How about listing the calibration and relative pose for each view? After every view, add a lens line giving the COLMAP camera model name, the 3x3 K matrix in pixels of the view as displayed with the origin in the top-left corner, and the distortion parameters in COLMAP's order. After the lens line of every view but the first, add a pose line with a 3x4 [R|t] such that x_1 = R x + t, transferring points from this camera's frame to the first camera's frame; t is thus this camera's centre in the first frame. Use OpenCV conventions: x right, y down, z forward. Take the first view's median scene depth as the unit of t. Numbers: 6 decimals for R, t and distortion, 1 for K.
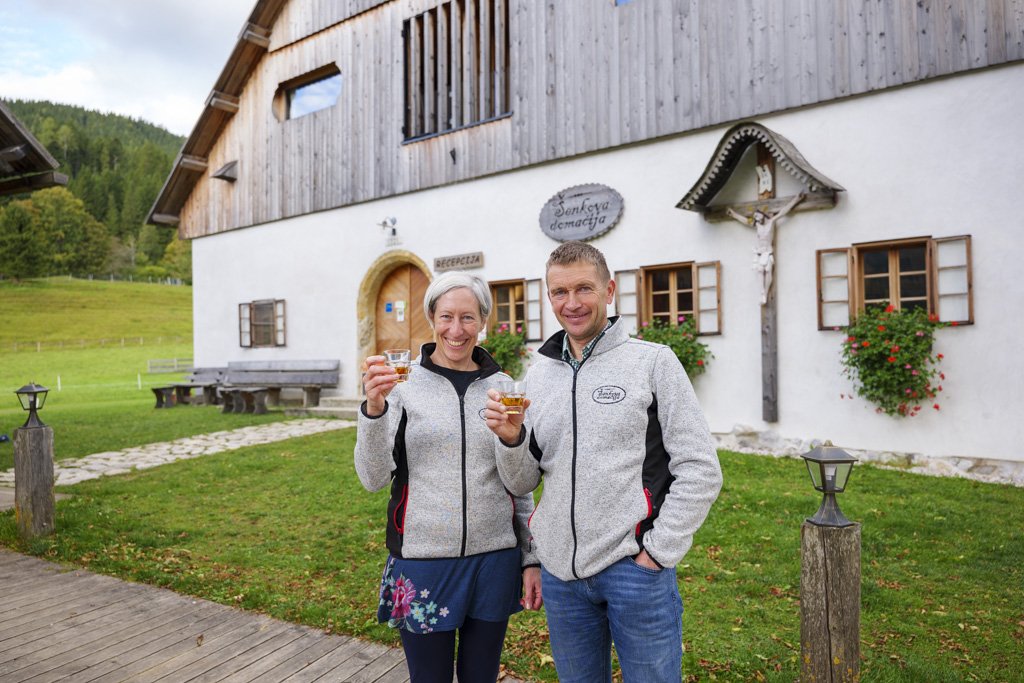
lens RADIAL K [[710.5, 0, 512.0], [0, 710.5, 341.5], [0, 0, 1]] dist [-0.001163, 0.003277]
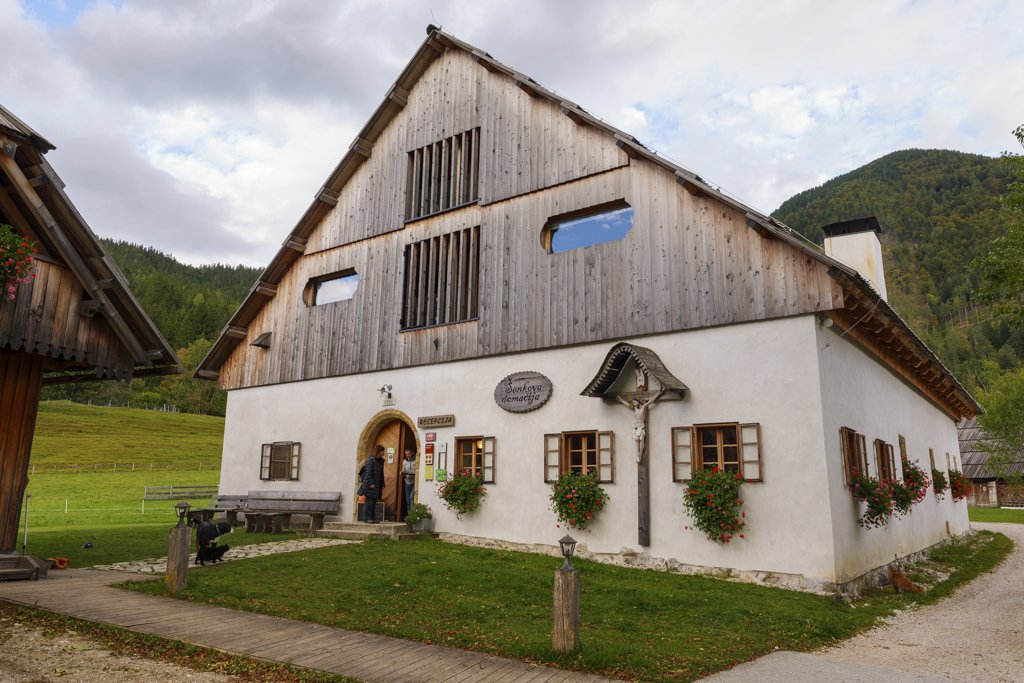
lens RADIAL K [[710.5, 0, 512.0], [0, 710.5, 341.5], [0, 0, 1]] dist [-0.001163, 0.003277]
pose [[0.999463, 0.031473, 0.009109, 0.053013], [-0.029197, 0.981687, -0.188253, -0.010606], [-0.014867, 0.187886, 0.982078, -0.366672]]
